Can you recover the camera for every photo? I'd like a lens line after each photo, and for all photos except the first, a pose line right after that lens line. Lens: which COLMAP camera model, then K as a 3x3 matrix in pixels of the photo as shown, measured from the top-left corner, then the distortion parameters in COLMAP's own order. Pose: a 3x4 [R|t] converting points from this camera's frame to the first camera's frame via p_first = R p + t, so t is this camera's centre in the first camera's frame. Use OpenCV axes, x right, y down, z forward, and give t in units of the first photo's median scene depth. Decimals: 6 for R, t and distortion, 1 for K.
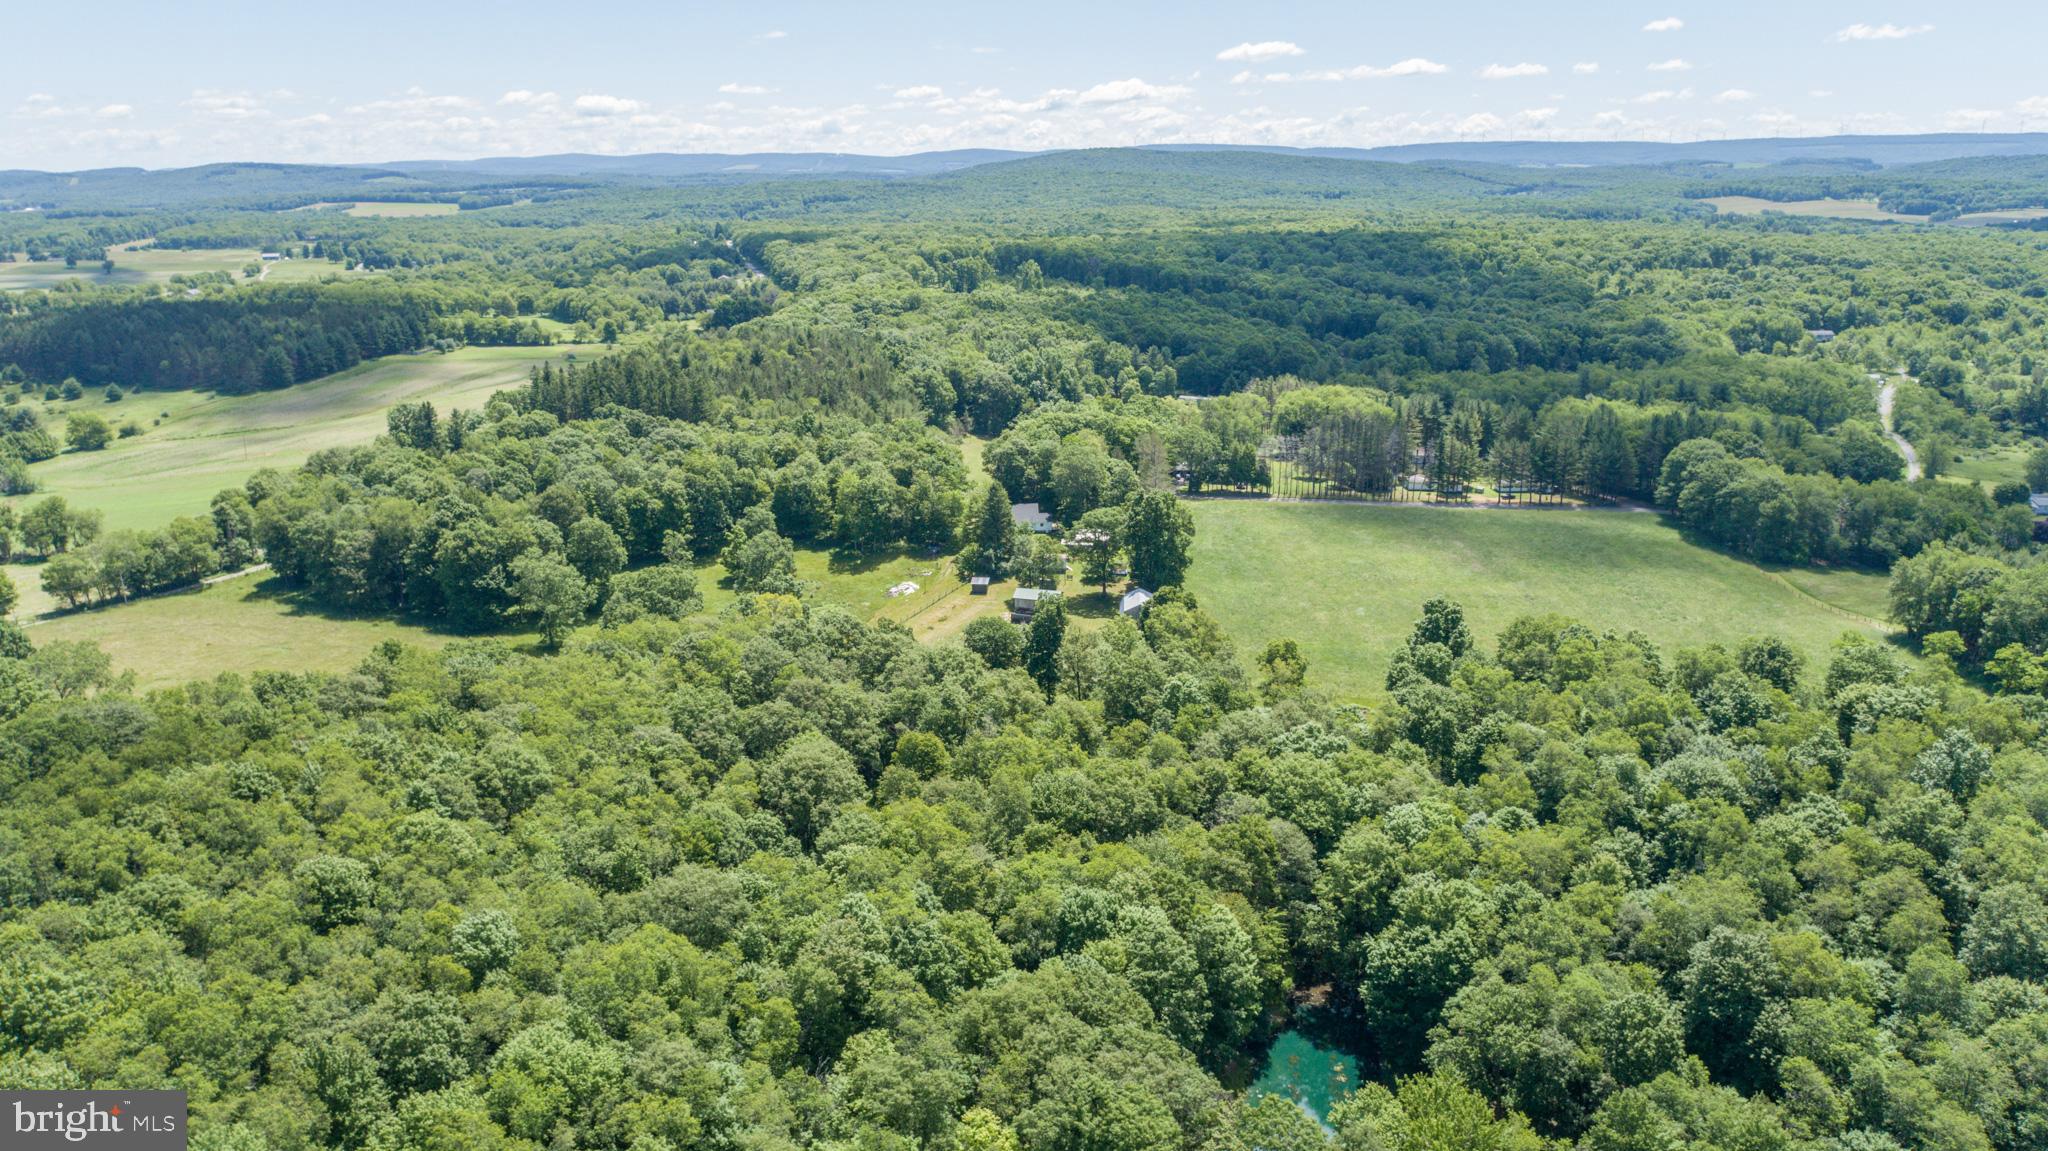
lens RADIAL K [[1391.6, 0, 1030.7], [0, 1391.6, 581.7], [0, 0, 1]] dist [-0.004459, 0.002599]
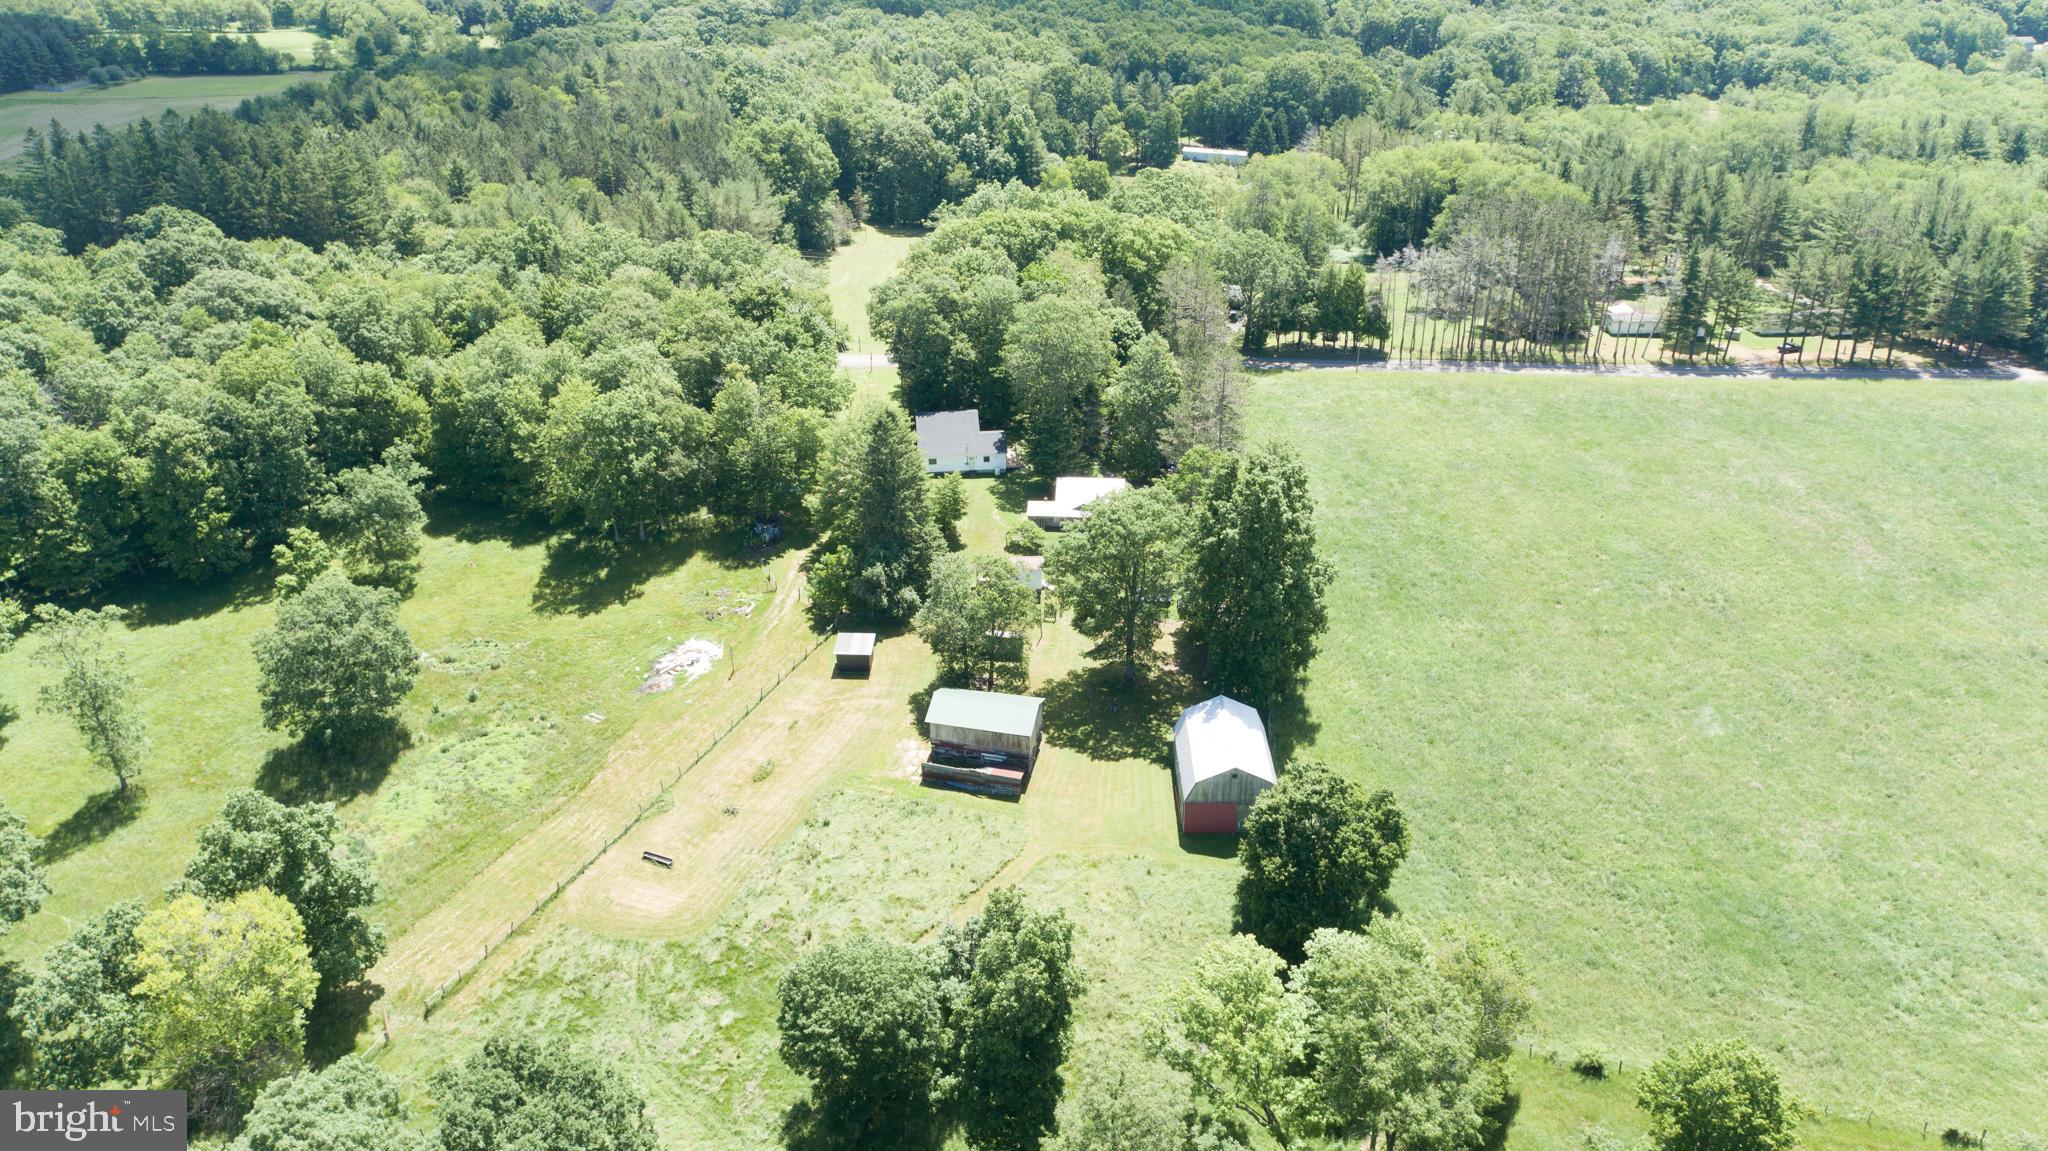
lens RADIAL K [[1391.6, 0, 1011.9], [0, 1391.6, 563.8], [0, 0, 1]] dist [-0.004459, 0.002599]
pose [[0.999415, -0.018768, 0.028584, 0.001772], [0.013291, 0.983395, 0.180993, -0.083410], [-0.031506, -0.180507, 0.983069, 0.434587]]
